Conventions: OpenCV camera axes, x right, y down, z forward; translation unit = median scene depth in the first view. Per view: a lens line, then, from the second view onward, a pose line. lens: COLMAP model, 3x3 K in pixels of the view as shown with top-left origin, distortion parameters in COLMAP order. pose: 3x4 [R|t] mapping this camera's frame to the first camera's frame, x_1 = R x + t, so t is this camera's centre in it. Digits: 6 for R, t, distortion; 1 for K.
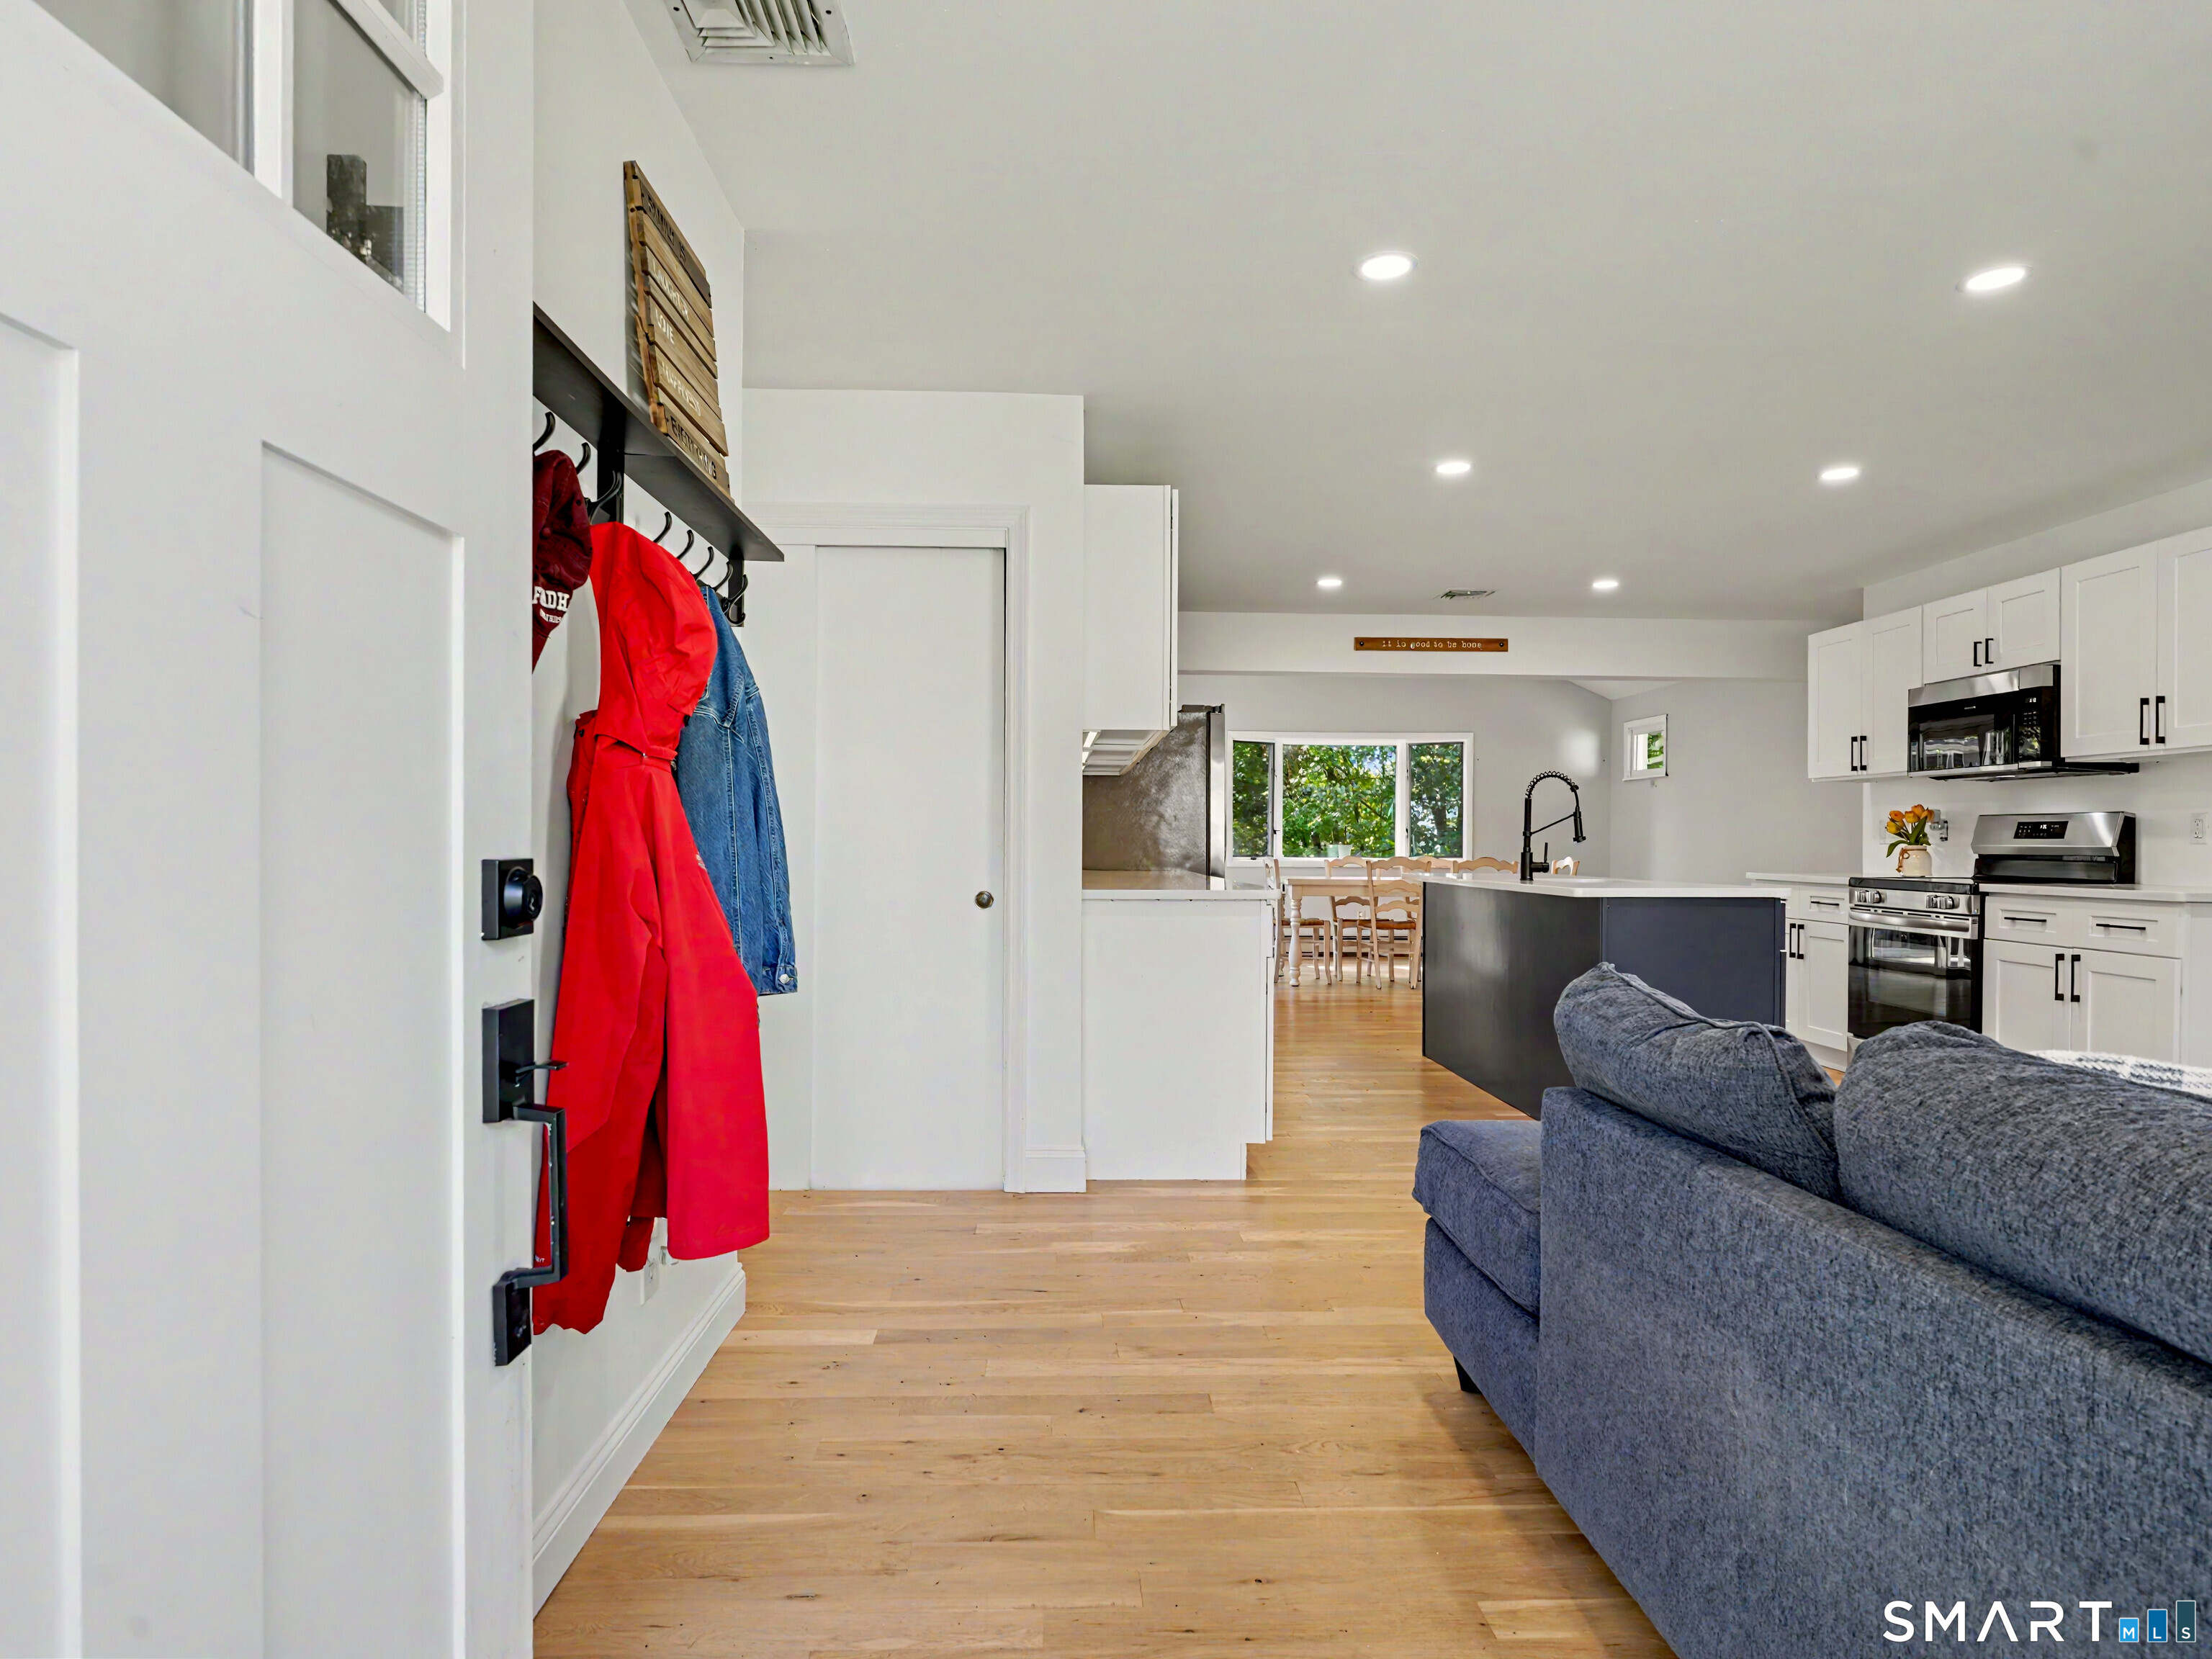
lens RADIAL K [[1243.1, 0, 1099.9], [0, 1243.1, 847.3], [0, 0, 1]] dist [-0.000849, -0.002131]
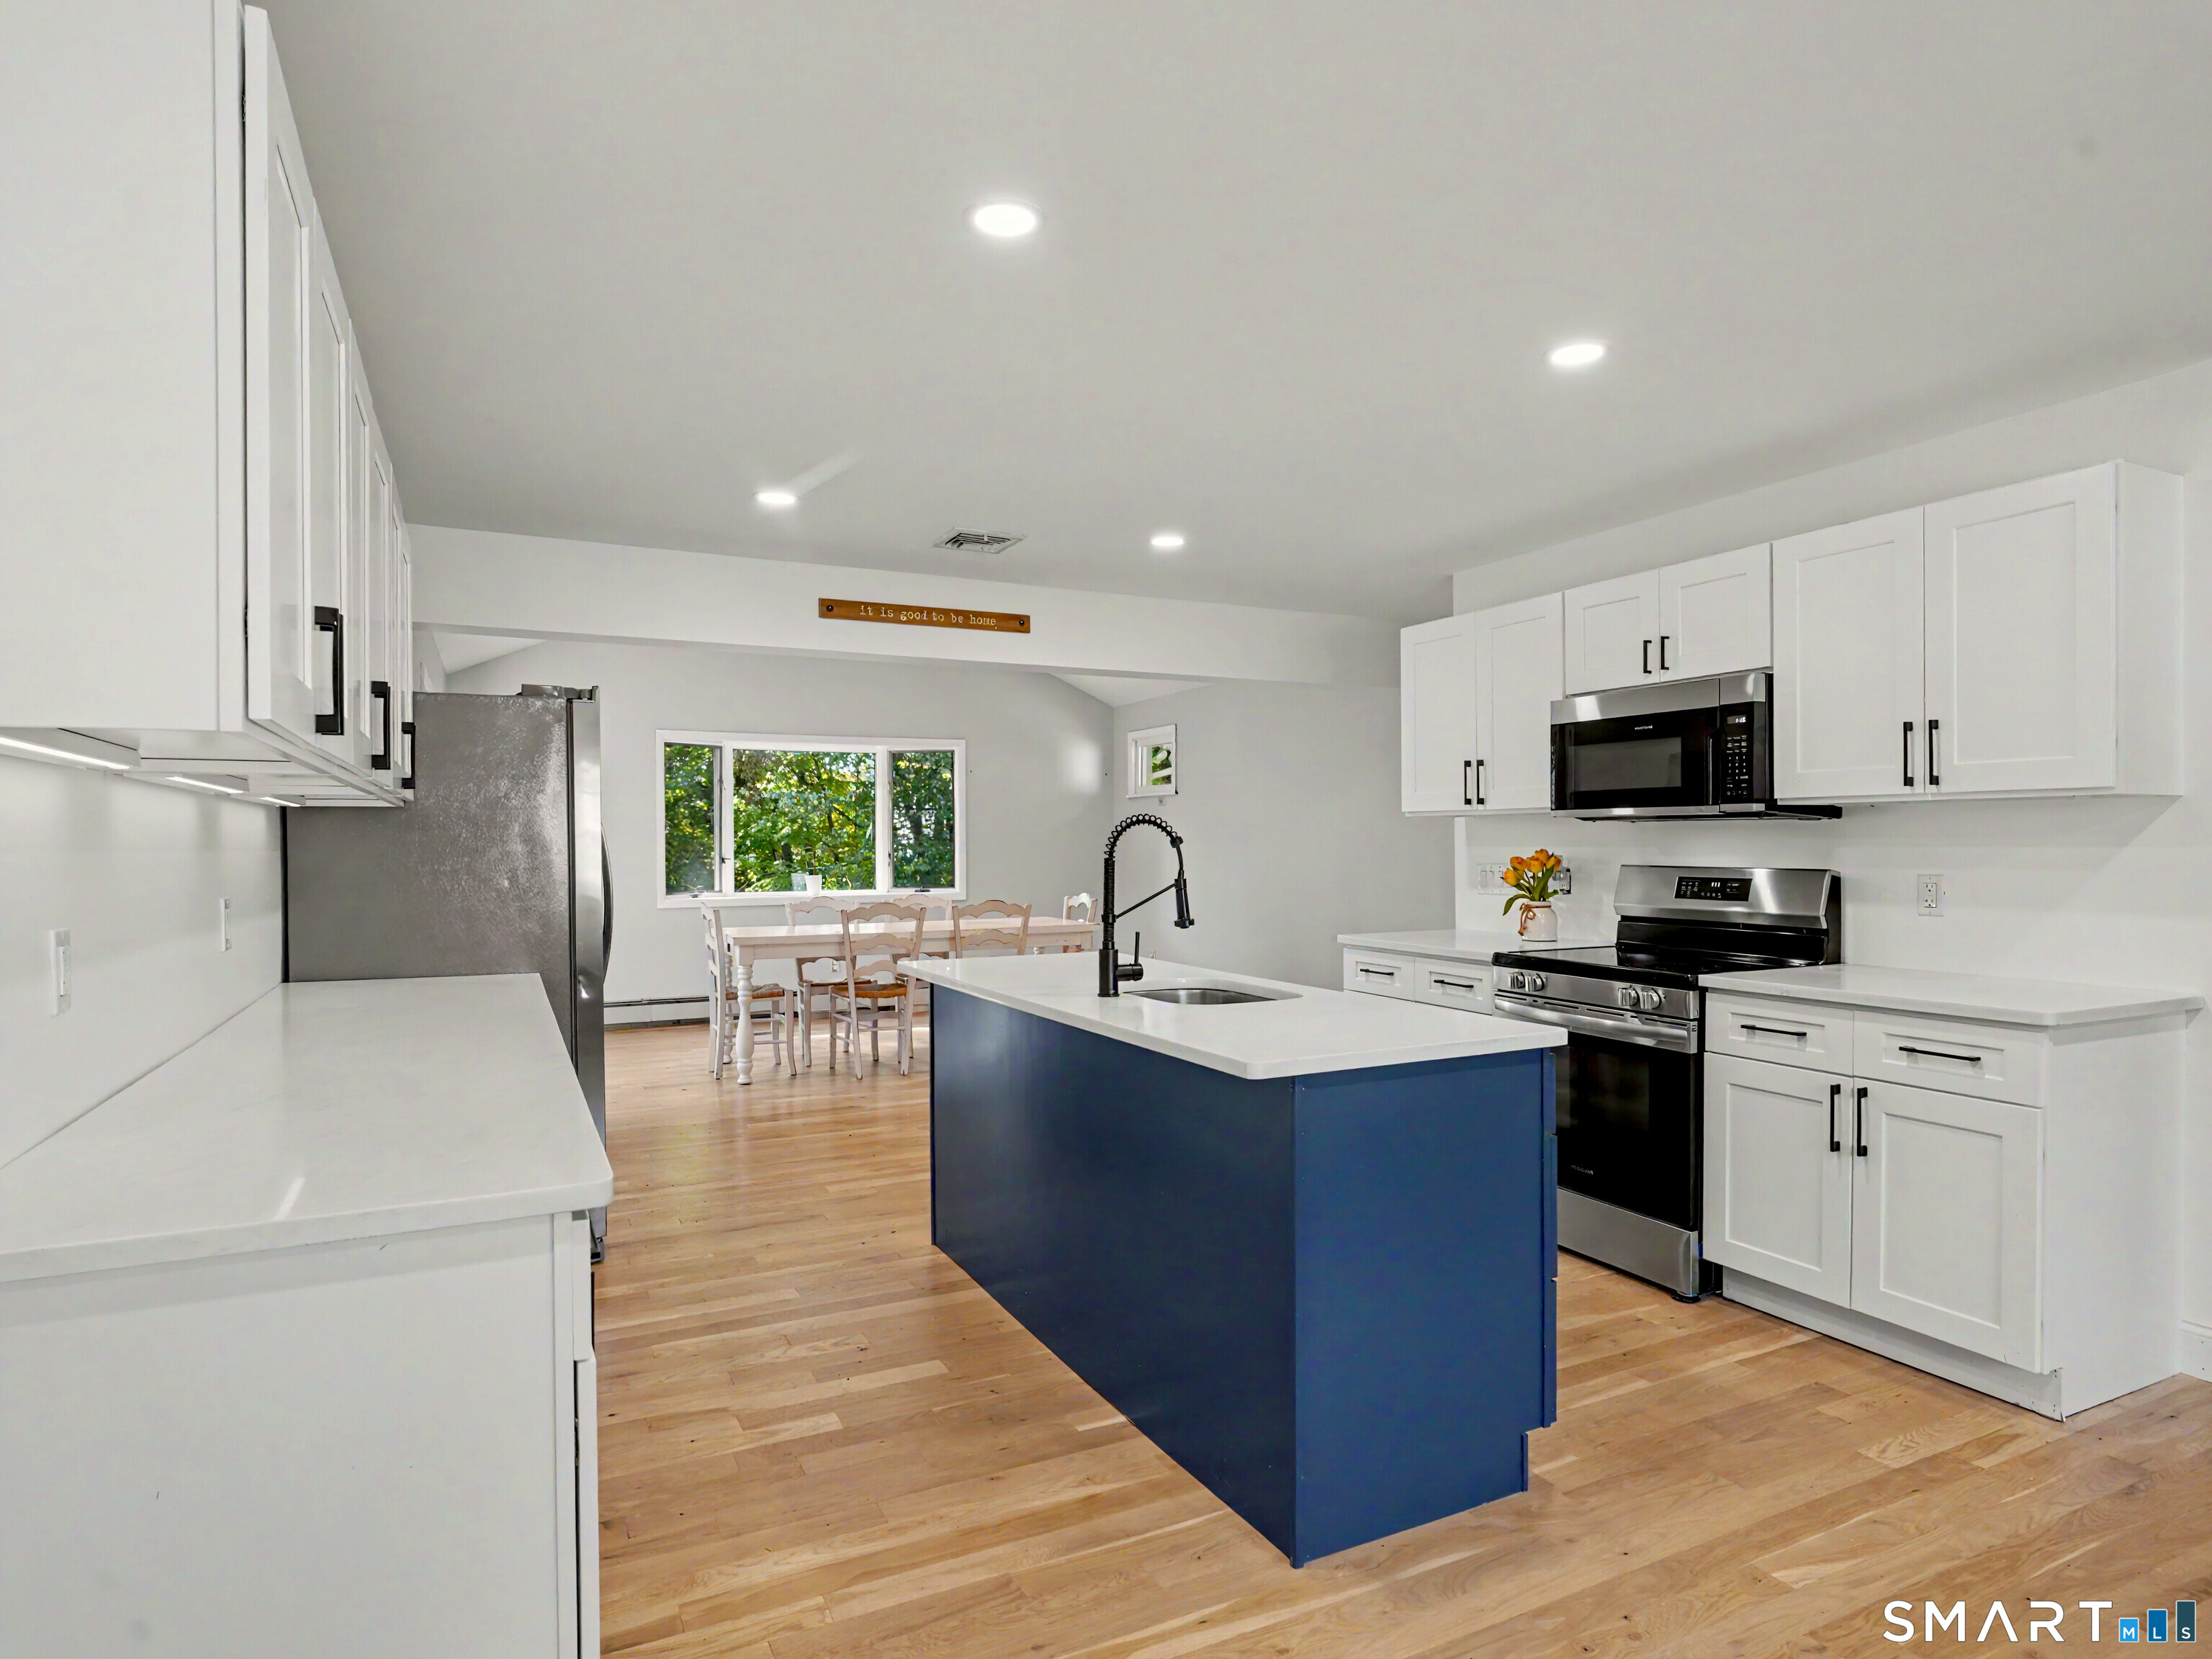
lens RADIAL K [[1223.8, 0, 1099.9], [0, 1223.8, 843.5], [0, 0, 1]] dist [0.000008, -0.004122]
pose [[0.913186, -0.010324, 0.407413, 0.086868], [0.011350, 0.999936, -0.000101, -0.040371], [-0.407385, 0.004716, 0.913244, 0.400737]]
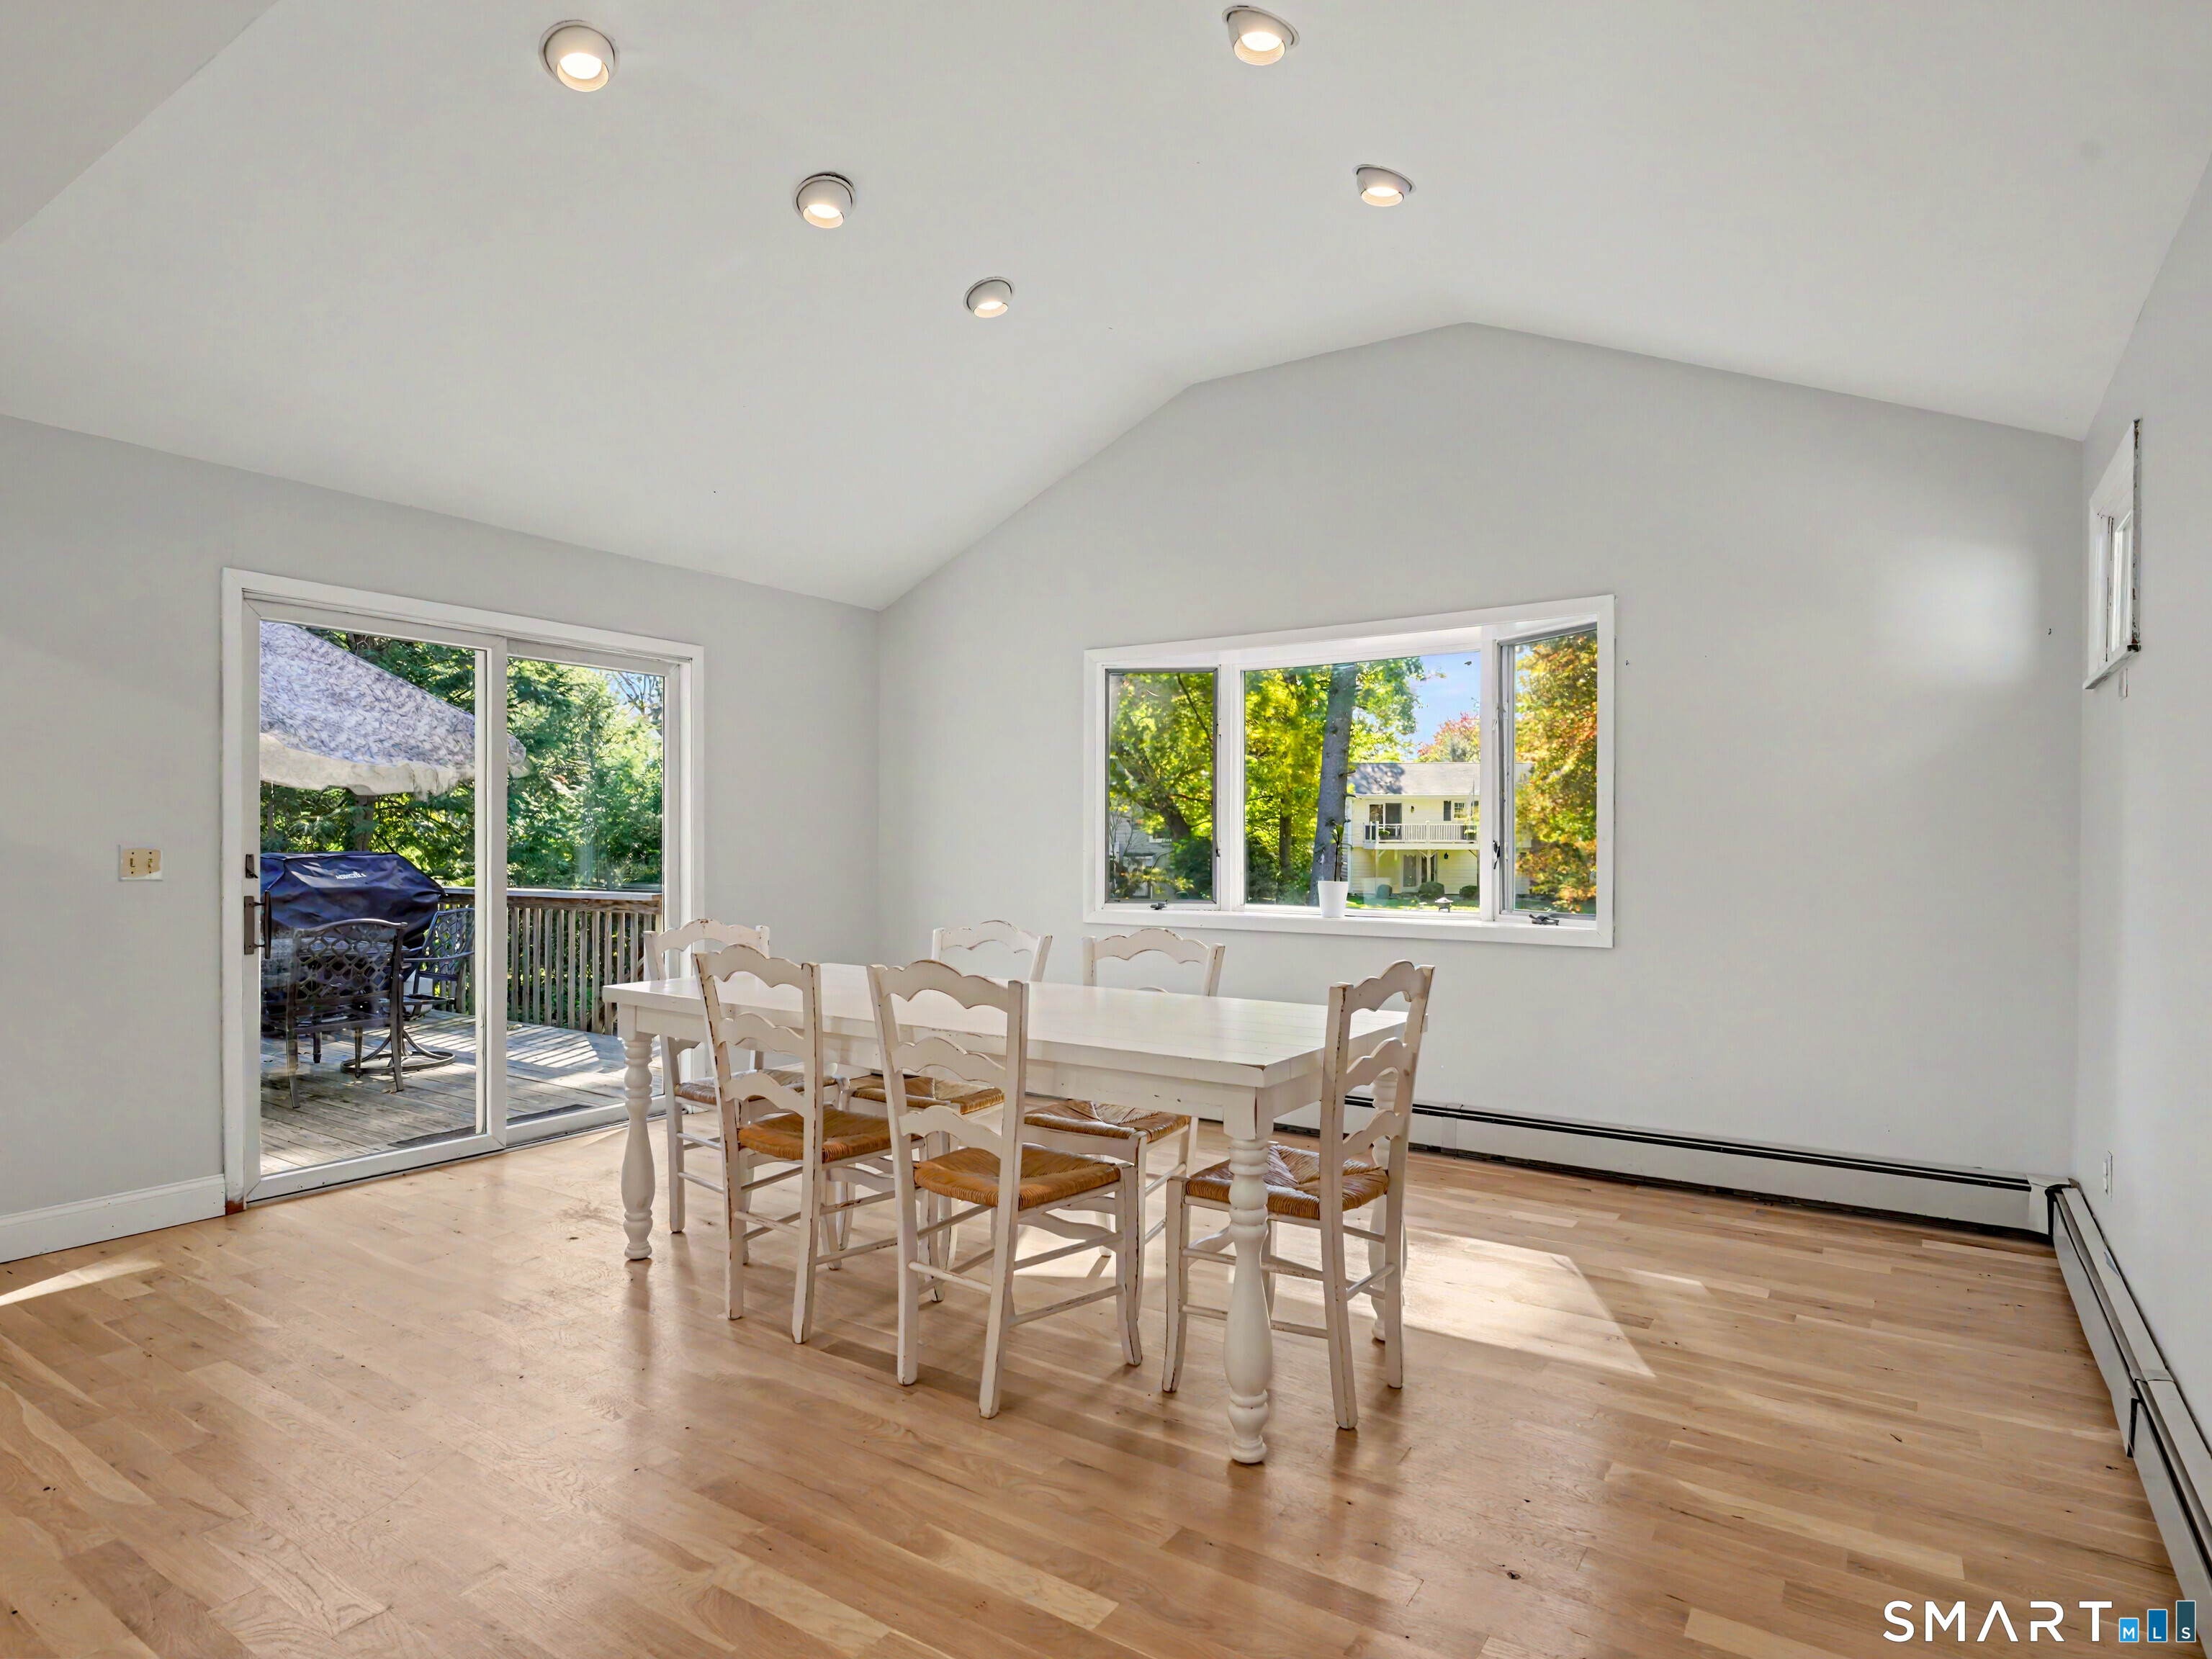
lens RADIAL K [[1223.8, 0, 1099.9], [0, 1223.8, 843.5], [0, 0, 1]] dist [0.000008, -0.004122]
pose [[0.811763, -0.002834, -0.583981, 0.770521], [0.000788, 0.999993, -0.003758, -0.027986], [0.583987, 0.002590, 0.811759, 1.188430]]
